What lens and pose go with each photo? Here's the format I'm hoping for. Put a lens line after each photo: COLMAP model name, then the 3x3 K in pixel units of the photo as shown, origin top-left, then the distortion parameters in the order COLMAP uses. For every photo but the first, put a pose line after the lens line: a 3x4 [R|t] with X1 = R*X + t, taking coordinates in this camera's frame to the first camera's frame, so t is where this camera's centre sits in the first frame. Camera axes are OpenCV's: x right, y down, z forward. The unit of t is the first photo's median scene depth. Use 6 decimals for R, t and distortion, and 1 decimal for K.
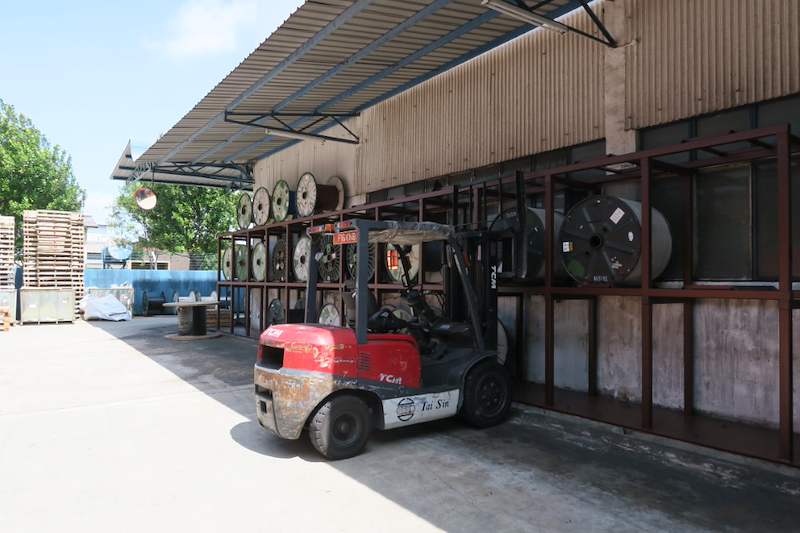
lens RADIAL K [[548.8, 0, 397.1], [0, 548.8, 268.0], [0, 0, 1]] dist [-0.023396, 0.005765]
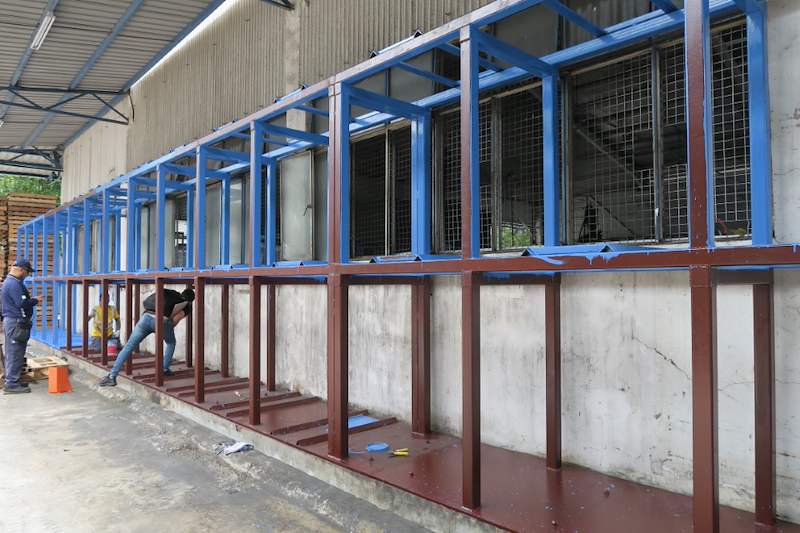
lens RADIAL K [[548.8, 0, 397.1], [0, 548.8, 268.0], [0, 0, 1]] dist [-0.023396, 0.005765]
pose [[0.993218, -0.006153, 0.116105, 0.484292], [0.006547, 0.999974, -0.003012, 0.035427], [-0.116084, 0.003752, 0.993232, 0.068609]]
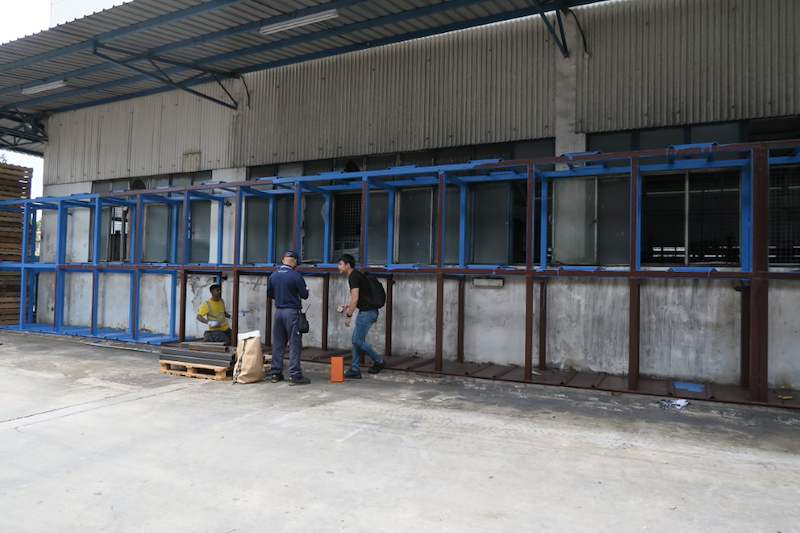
lens RADIAL K [[548.8, 0, 397.1], [0, 548.8, 268.0], [0, 0, 1]] dist [-0.023396, 0.005765]
pose [[0.887368, 0.023123, 0.460482, -0.435103], [-0.026763, 0.999641, 0.001378, 0.037111], [-0.460285, -0.013547, 0.887668, 0.164918]]
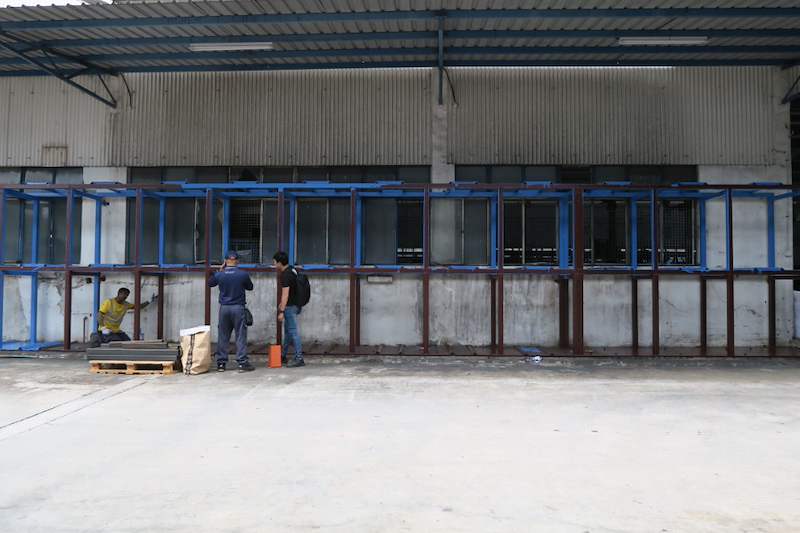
lens RADIAL K [[548.8, 0, 397.1], [0, 548.8, 268.0], [0, 0, 1]] dist [-0.023396, 0.005765]
pose [[0.620741, 0.016410, 0.783844, -0.841135], [-0.020741, 0.999775, -0.004506, 0.040695], [-0.783741, -0.013461, 0.620941, 0.187535]]
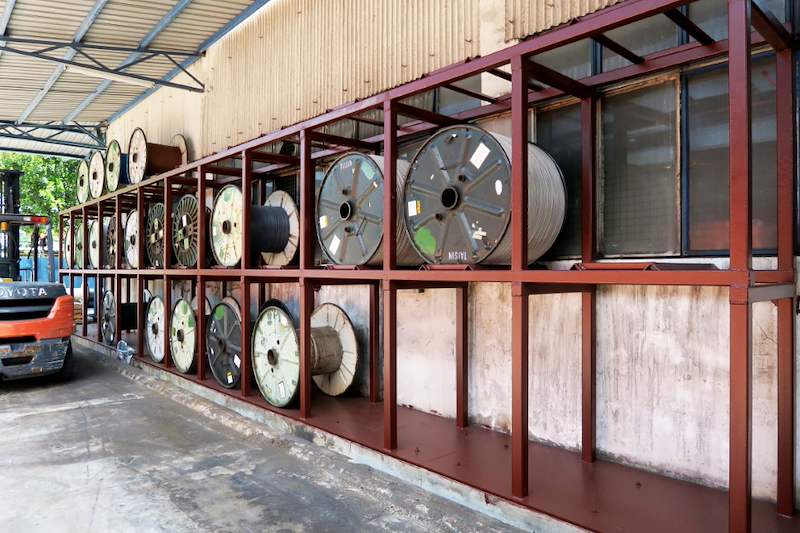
lens RADIAL K [[548.8, 0, 397.1], [0, 548.8, 268.0], [0, 0, 1]] dist [-0.023396, 0.005765]
pose [[0.993853, -0.008442, 0.110381, 0.208607], [0.005999, 0.999730, 0.022446, 0.017098], [-0.110541, -0.021646, 0.993636, 0.332734]]
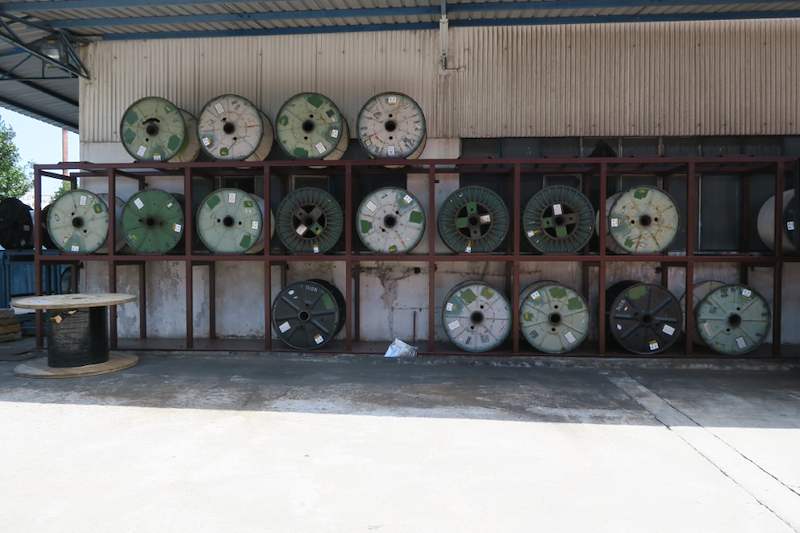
lens RADIAL K [[548.8, 0, 397.1], [0, 548.8, 268.0], [0, 0, 1]] dist [-0.023396, 0.005765]
pose [[0.645116, -0.025824, 0.763648, -1.240814], [-0.014829, 0.998817, 0.046303, 0.019112], [-0.763941, -0.041195, 0.643970, 1.000742]]
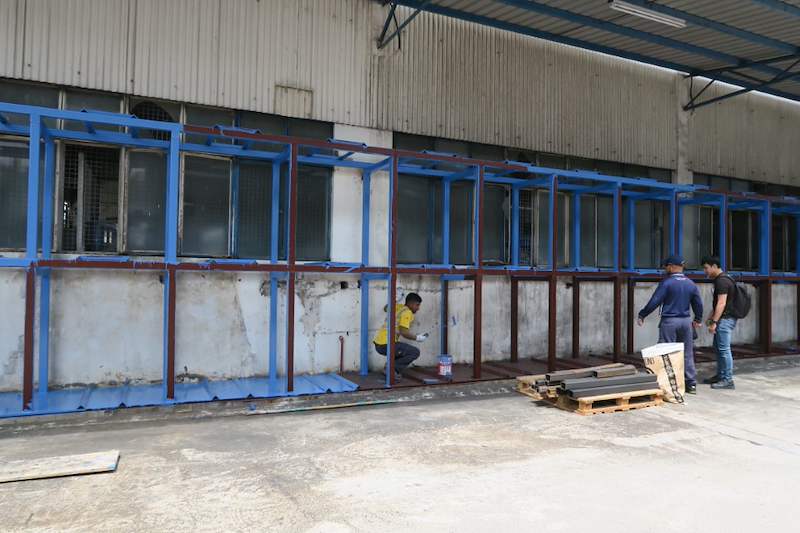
lens RADIAL K [[548.8, 0, 397.1], [0, 548.8, 268.0], [0, 0, 1]] dist [-0.023396, 0.005765]
pose [[0.192778, 0.013918, 0.981144, -1.235827], [-0.034242, 0.999386, -0.007449, 0.057519], [-0.980645, -0.032160, 0.193136, 1.522894]]
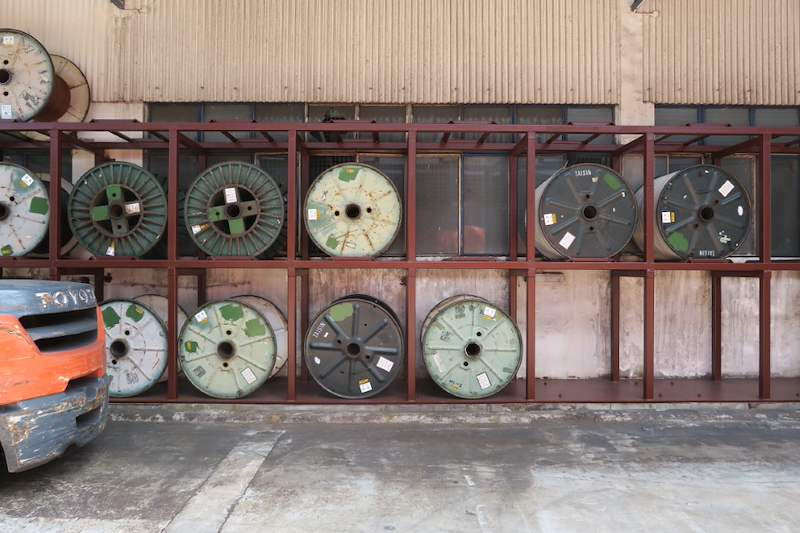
lens RADIAL K [[548.8, 0, 397.1], [0, 548.8, 268.0], [0, 0, 1]] dist [-0.023396, 0.005765]
pose [[0.581927, -0.006375, 0.813216, -0.642818], [-0.018254, 0.999615, 0.020898, 0.032066], [-0.813036, -0.027005, 0.581586, 0.802369]]
